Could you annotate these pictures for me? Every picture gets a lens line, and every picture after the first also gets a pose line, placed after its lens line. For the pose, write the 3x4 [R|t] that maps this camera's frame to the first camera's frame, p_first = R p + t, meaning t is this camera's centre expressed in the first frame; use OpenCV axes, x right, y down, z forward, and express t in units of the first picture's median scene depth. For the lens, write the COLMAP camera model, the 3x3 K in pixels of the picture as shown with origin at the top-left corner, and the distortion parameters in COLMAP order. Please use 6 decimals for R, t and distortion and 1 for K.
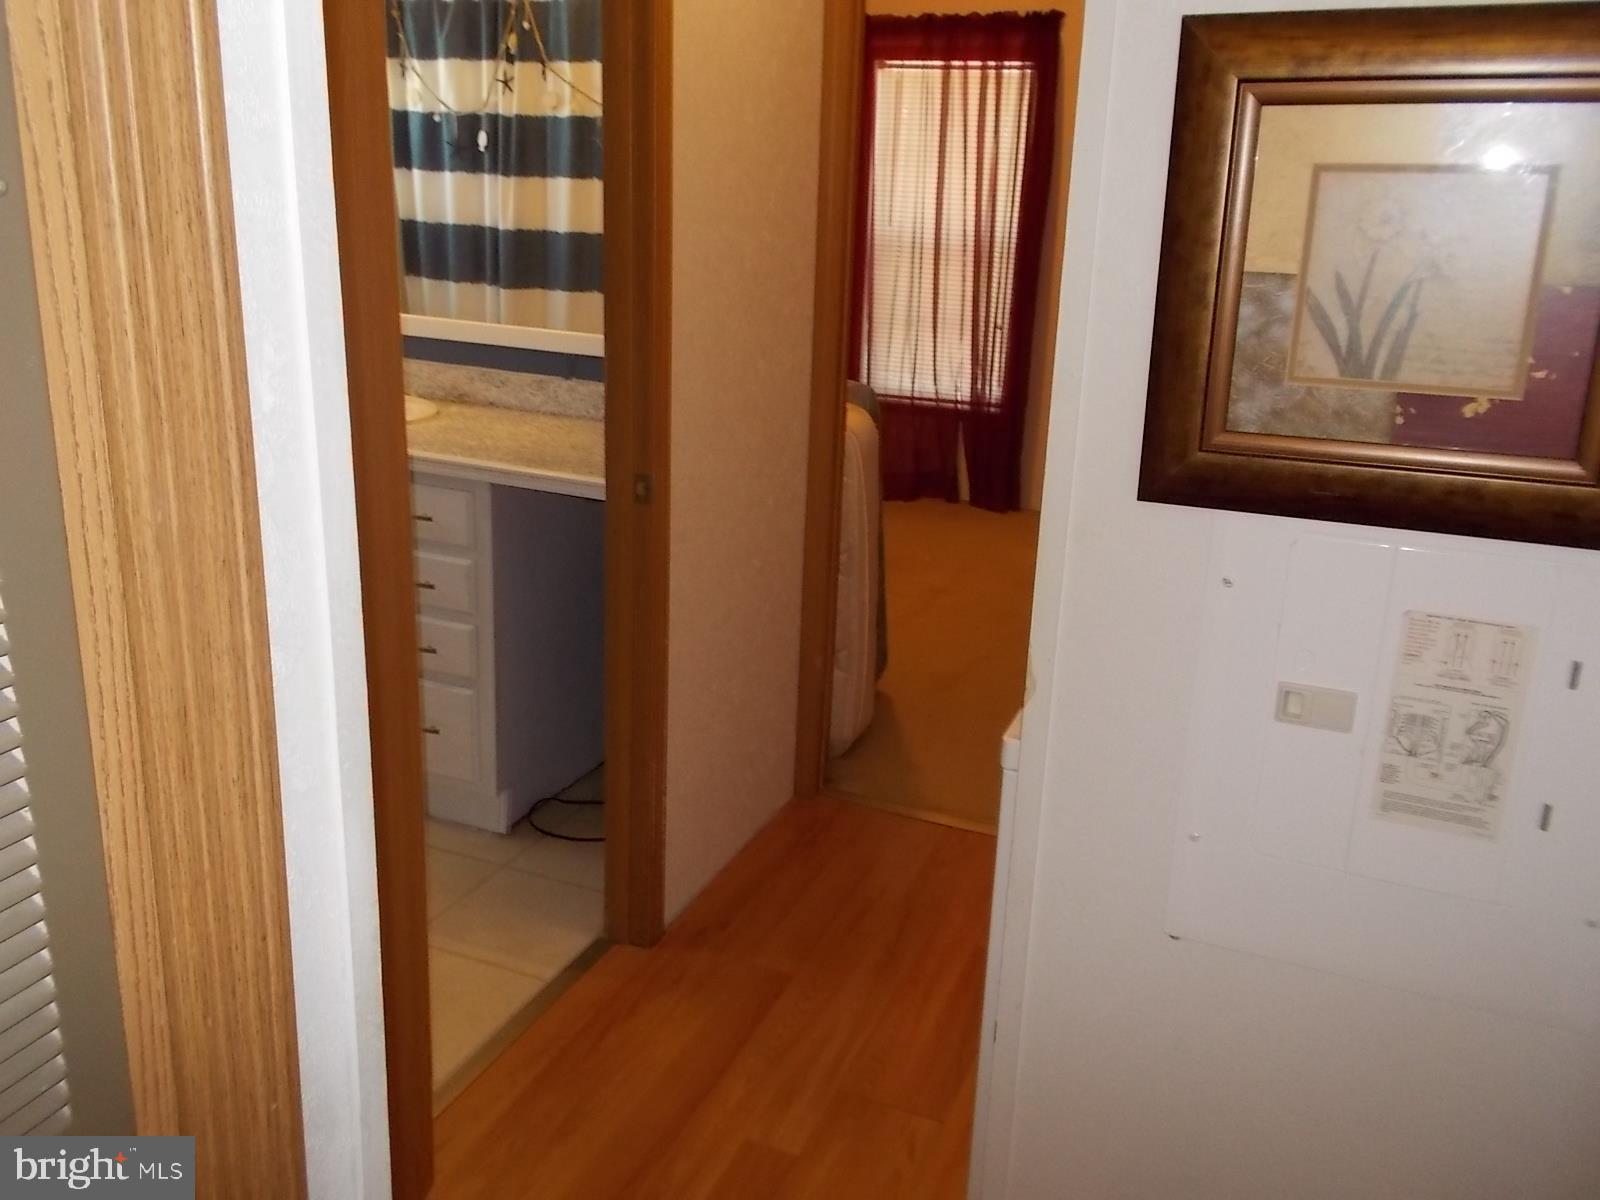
lens RADIAL K [[1359.8, 0, 800.0], [0, 1359.8, 600.0], [0, 0, 1]] dist [0.095132, -0.151203]
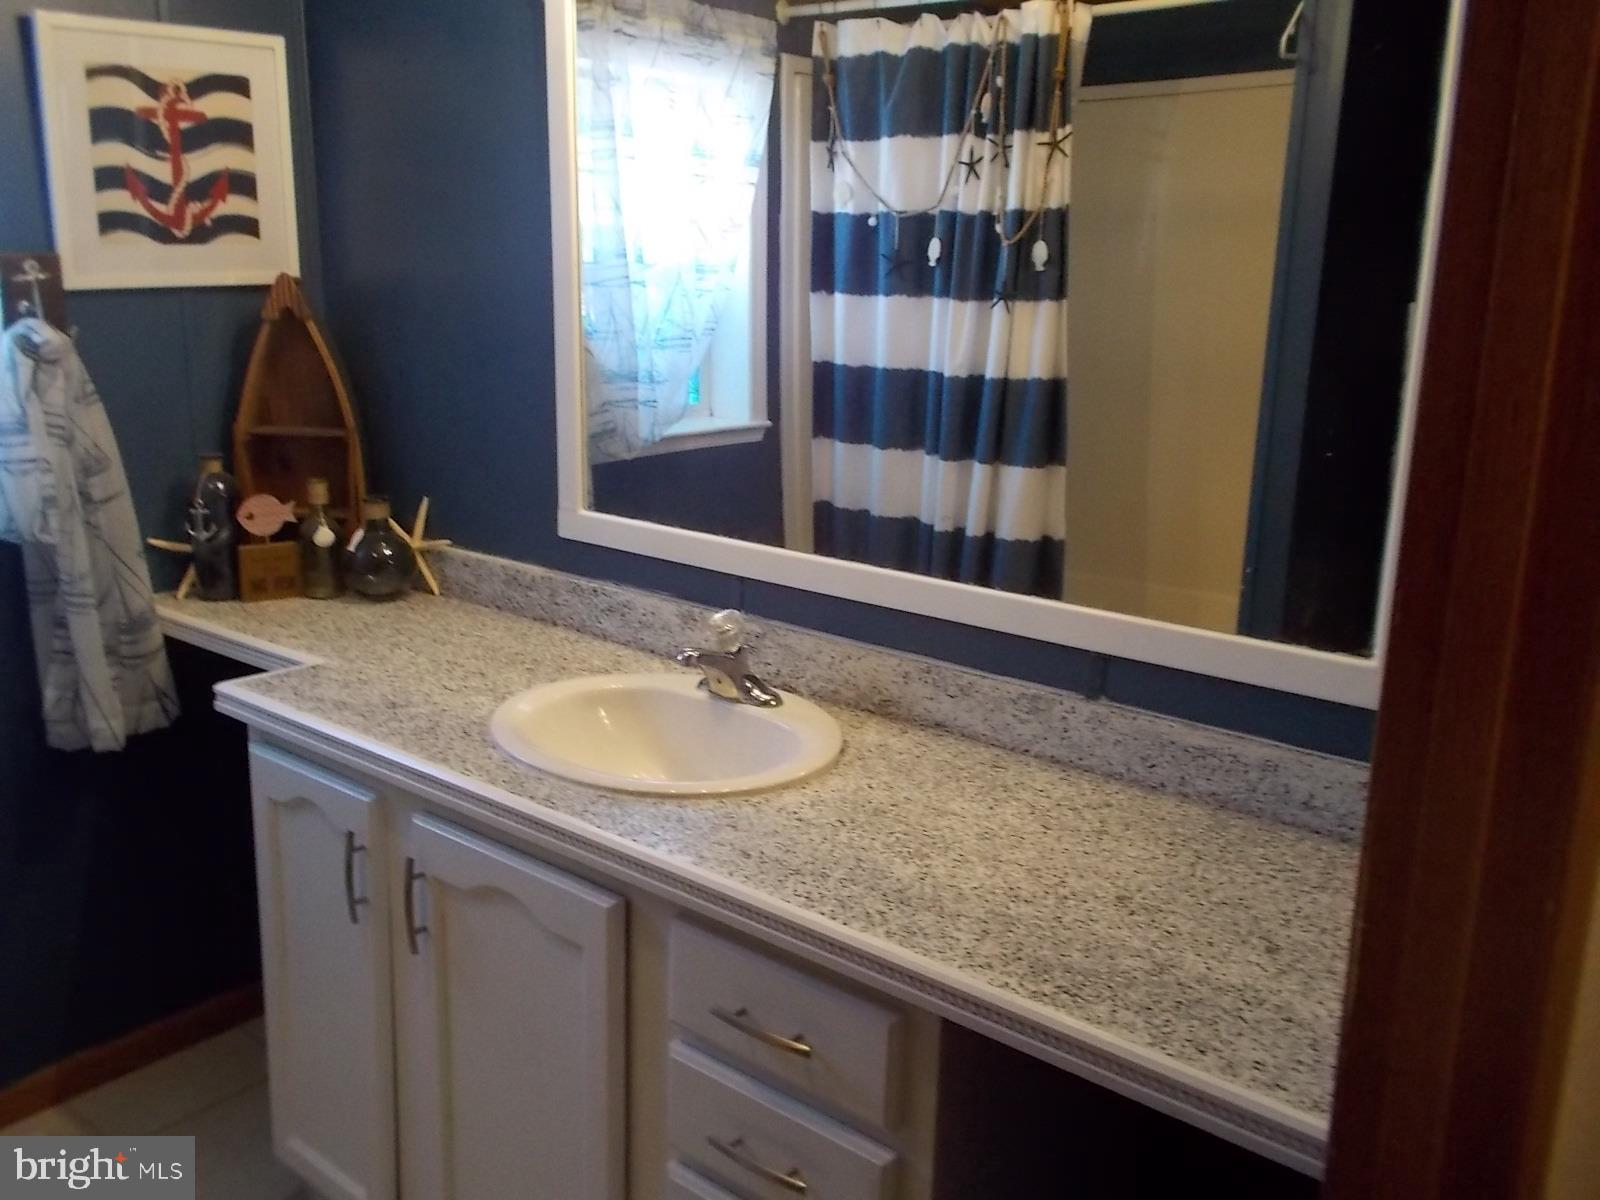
lens RADIAL K [[1364.9, 0, 800.0], [0, 1364.9, 600.0], [0, 0, 1]] dist [0.081106, 0.820005]
pose [[0.957878, 0.044931, -0.283638, -0.087769], [-0.065359, 0.995873, -0.062972, -0.107245], [0.279638, 0.078858, 0.956862, 0.320254]]
